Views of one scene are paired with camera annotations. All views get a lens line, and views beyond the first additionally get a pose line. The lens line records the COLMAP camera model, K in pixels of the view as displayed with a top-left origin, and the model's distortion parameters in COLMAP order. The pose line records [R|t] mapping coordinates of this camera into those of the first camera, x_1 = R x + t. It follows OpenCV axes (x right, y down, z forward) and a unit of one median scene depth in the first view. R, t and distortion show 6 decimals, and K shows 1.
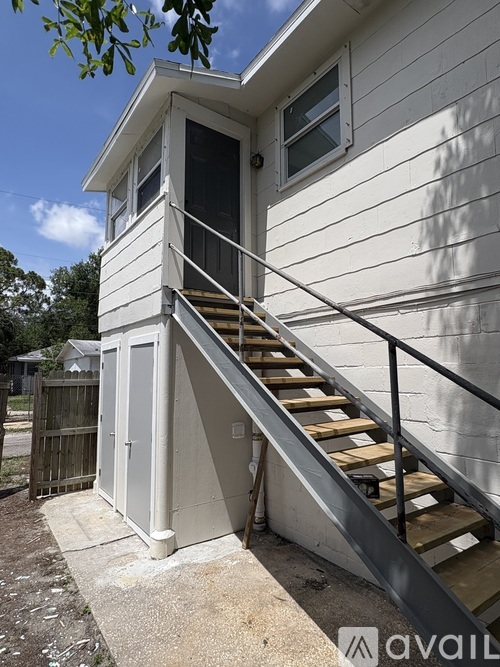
lens RADIAL K [[375.4, 0, 246.9], [0, 375.4, 333.1], [0, 0, 1]] dist [0.001152, -0.000232]
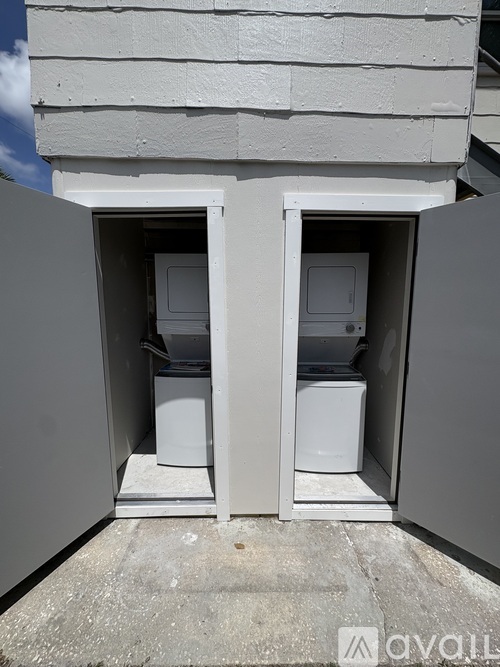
lens RADIAL K [[264.6, 0, 250.0], [0, 264.6, 330.6], [0, 0, 1]] dist [0.002485, 0.000251]
pose [[0.576520, -0.090400, 0.812067, -0.655472], [-0.094535, 0.979807, 0.176187, 0.125962], [-0.811596, -0.178344, 0.556332, 0.832780]]
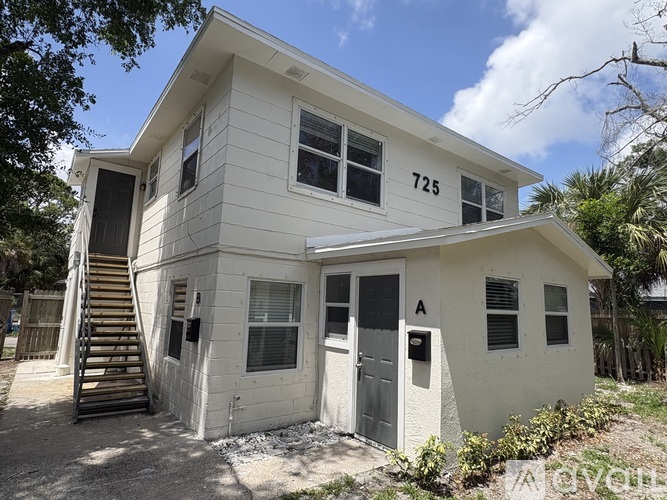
lens RADIAL K [[375.4, 0, 335.1], [0, 375.4, 251.2], [0, 0, 1]] dist [0.001152, -0.000232]
pose [[0.998428, 0.043510, 0.035319, 0.949837], [-0.042140, 0.998364, -0.038636, -0.085402], [-0.036943, 0.037087, 0.998629, -0.960438]]
